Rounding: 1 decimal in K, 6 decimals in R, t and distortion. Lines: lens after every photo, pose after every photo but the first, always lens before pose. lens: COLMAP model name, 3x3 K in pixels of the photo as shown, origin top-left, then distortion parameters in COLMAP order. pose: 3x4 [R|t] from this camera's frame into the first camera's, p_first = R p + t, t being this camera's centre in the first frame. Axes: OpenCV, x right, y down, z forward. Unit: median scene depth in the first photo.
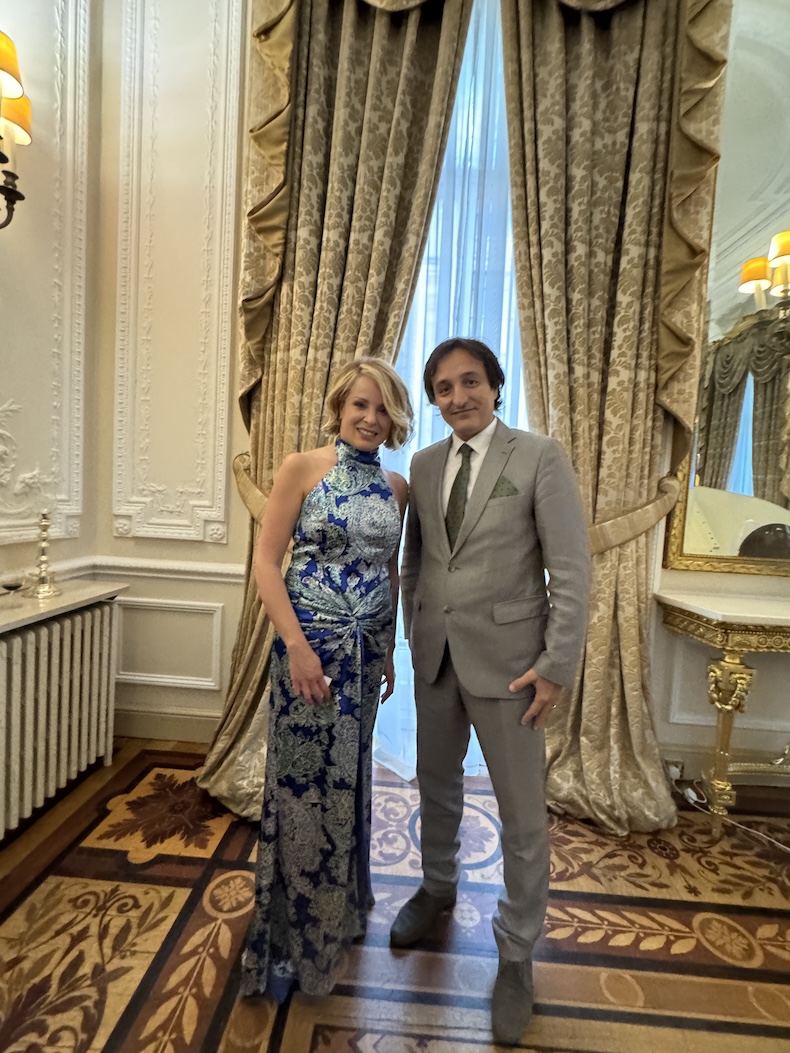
lens RADIAL K [[463.9, 0, 395.5], [0, 463.9, 521.9], [0, 0, 1]] dist [-0.006854, 0.001189]
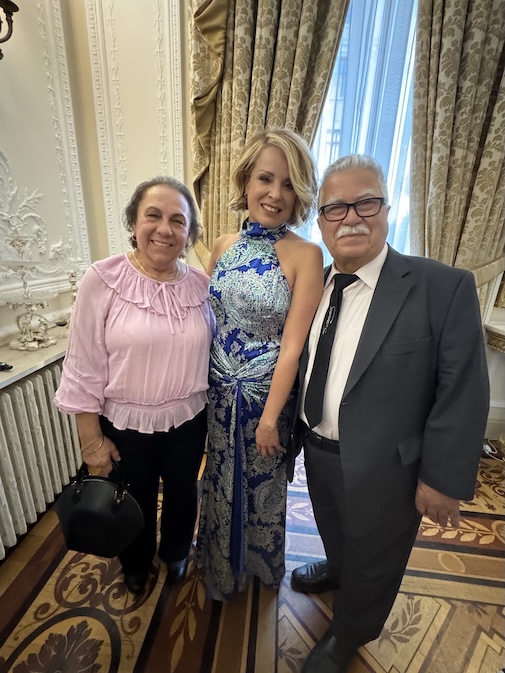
lens RADIAL K [[296.5, 0, 251.7], [0, 296.5, 333.6], [0, 0, 1]] dist [-0.006854, 0.001189]
pose [[0.998230, 0.006510, -0.059111, -0.117832], [0.008360, 0.968760, 0.247858, -0.054440], [0.058878, -0.247914, 0.966991, 0.067397]]
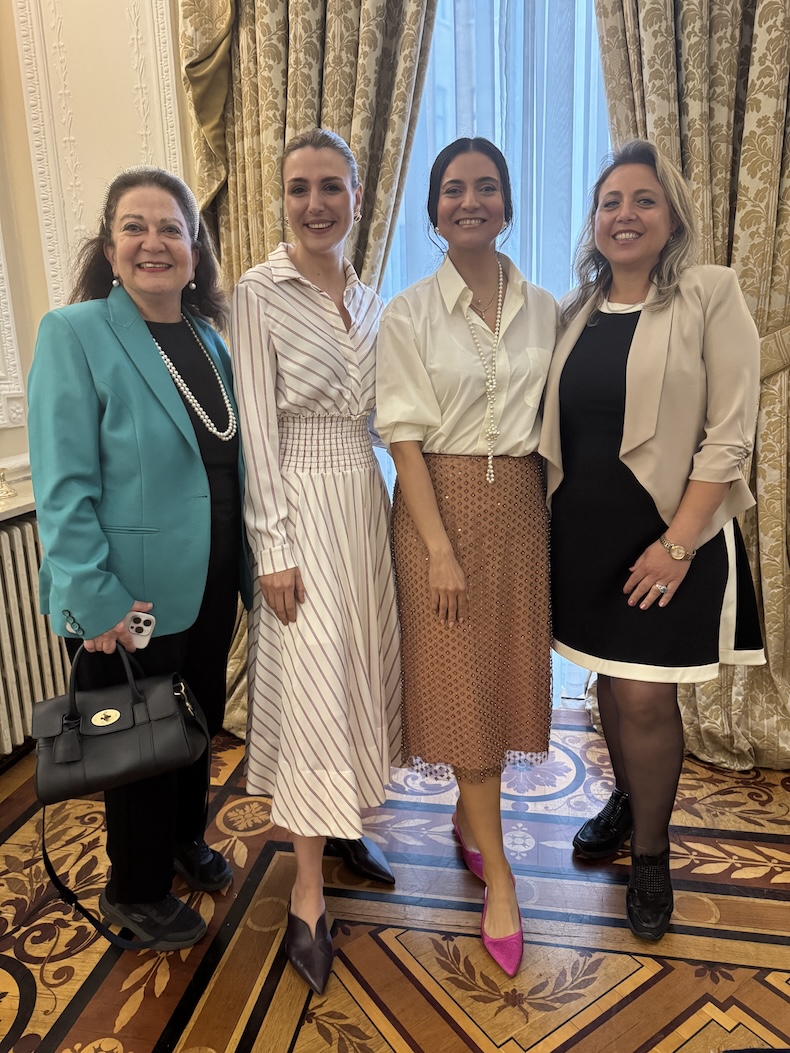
lens RADIAL K [[756.9, 0, 391.2], [0, 756.9, 526.6], [0, 0, 1]] dist [0.003881, -0.006564]
pose [[0.985944, -0.046405, -0.160501, 0.124155], [0.073516, 0.983154, 0.167343, 0.036027], [0.150031, -0.176791, 0.972746, -0.186665]]
